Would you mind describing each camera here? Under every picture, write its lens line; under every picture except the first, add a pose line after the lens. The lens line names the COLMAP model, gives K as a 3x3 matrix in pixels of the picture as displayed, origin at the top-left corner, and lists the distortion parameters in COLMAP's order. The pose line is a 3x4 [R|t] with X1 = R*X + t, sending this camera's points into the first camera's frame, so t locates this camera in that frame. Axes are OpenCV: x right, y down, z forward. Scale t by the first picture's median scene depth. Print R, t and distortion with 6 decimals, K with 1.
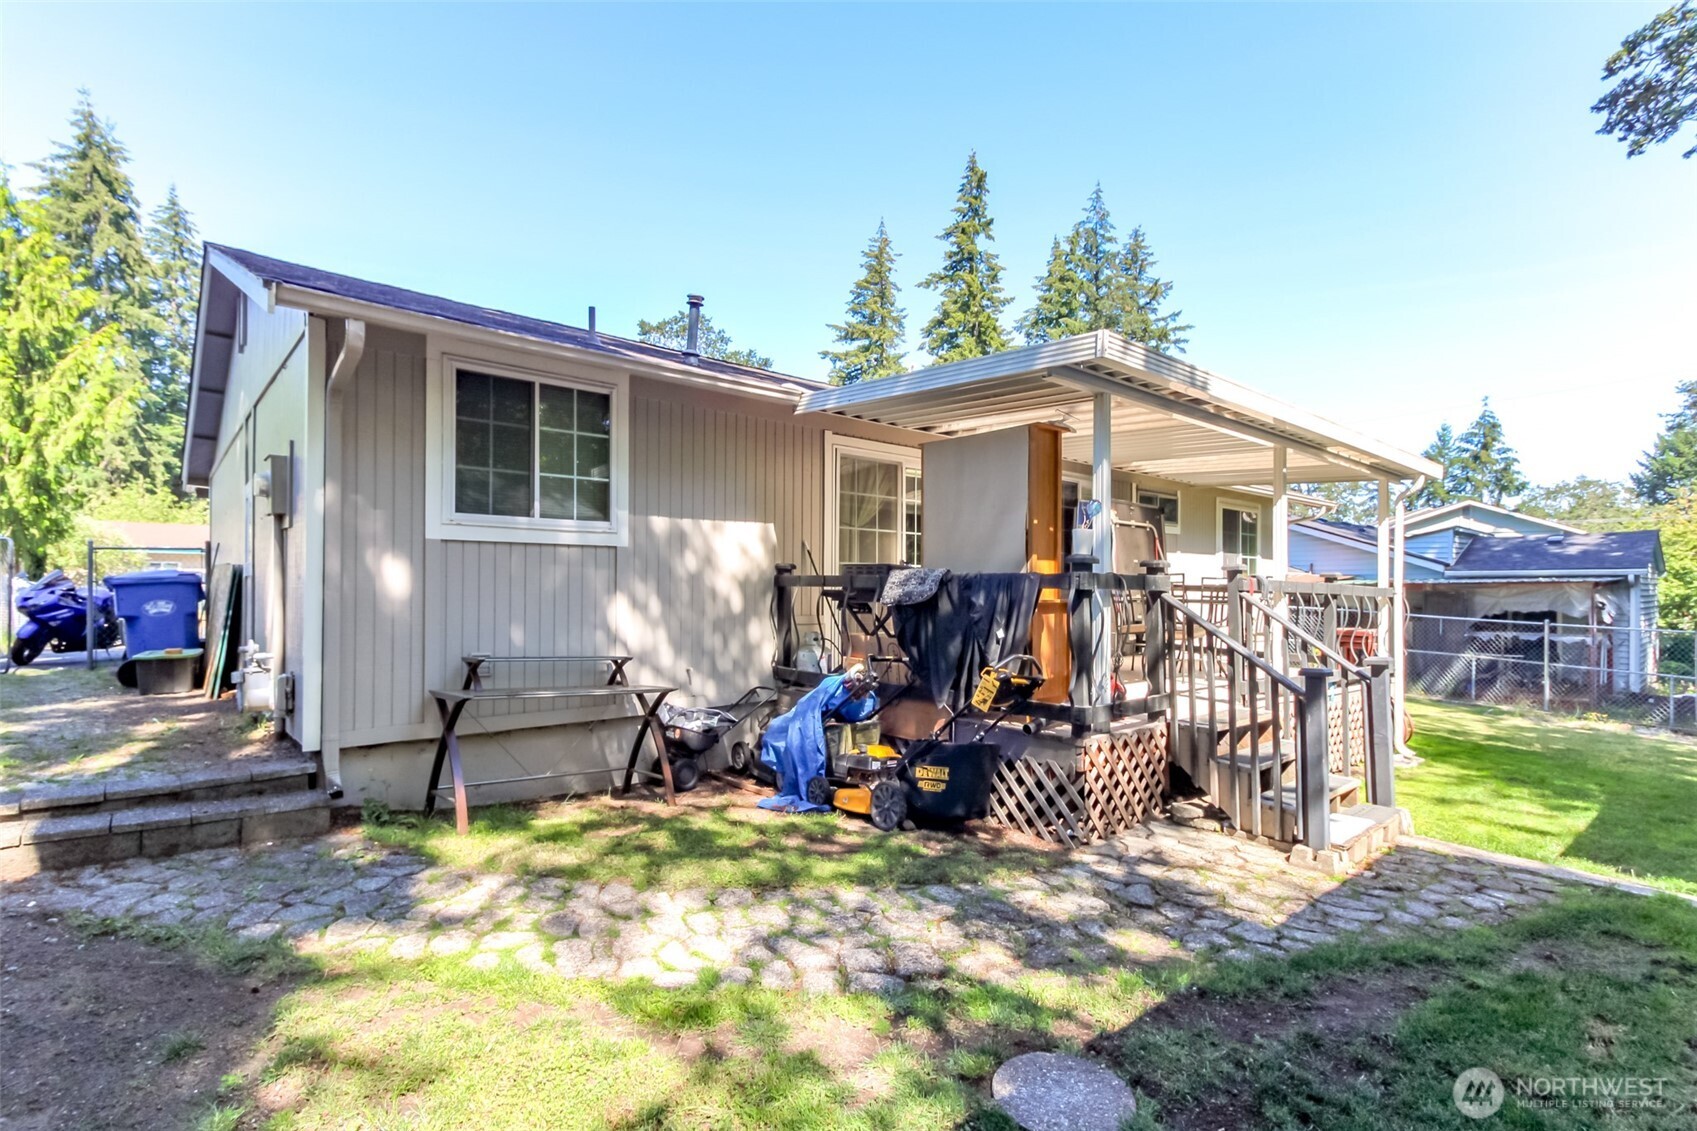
lens RADIAL K [[795.1, 0, 836.4], [0, 795.1, 565.8], [0, 0, 1]] dist [0.013466, -0.001389]
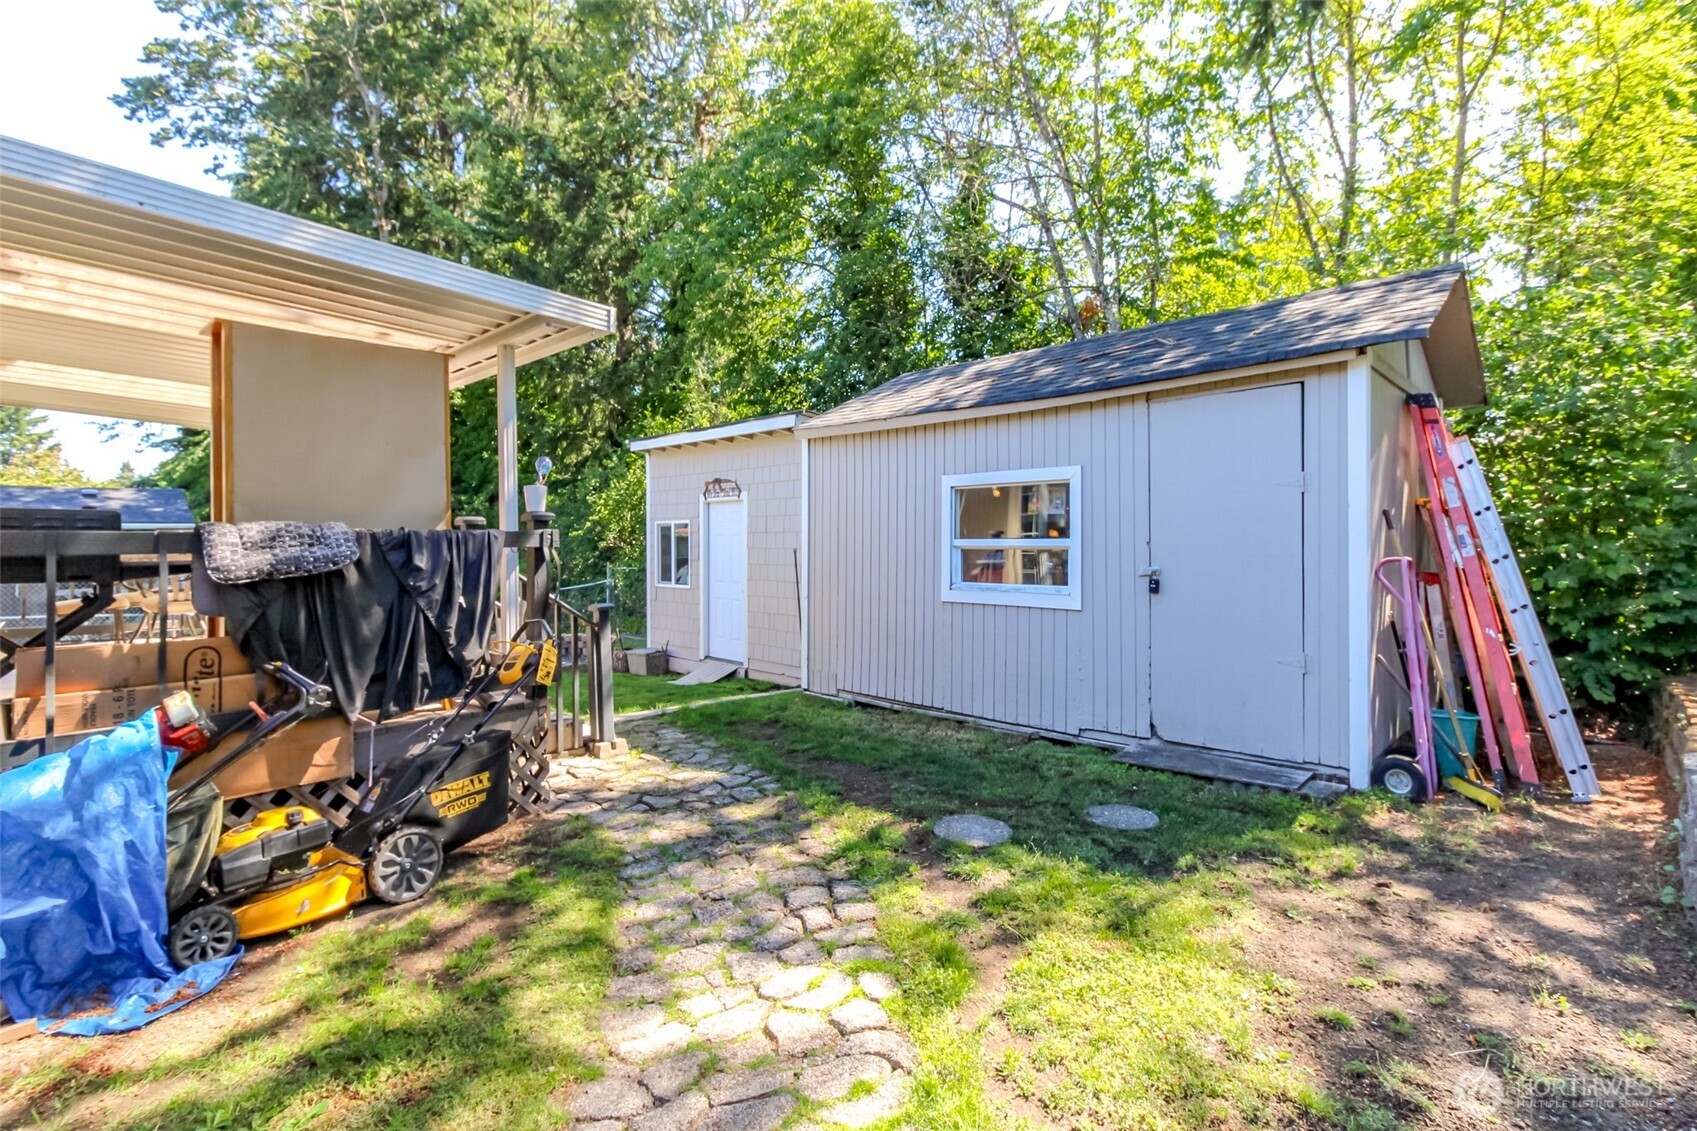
lens RADIAL K [[795.1, 0, 838.3], [0, 795.1, 557.2], [0, 0, 1]] dist [0.013466, -0.001389]
pose [[-0.127897, -0.026239, 0.991440, -0.868523], [-0.015280, 0.999583, 0.024483, 0.017863], [-0.991670, -0.012018, -0.128245, 0.952374]]
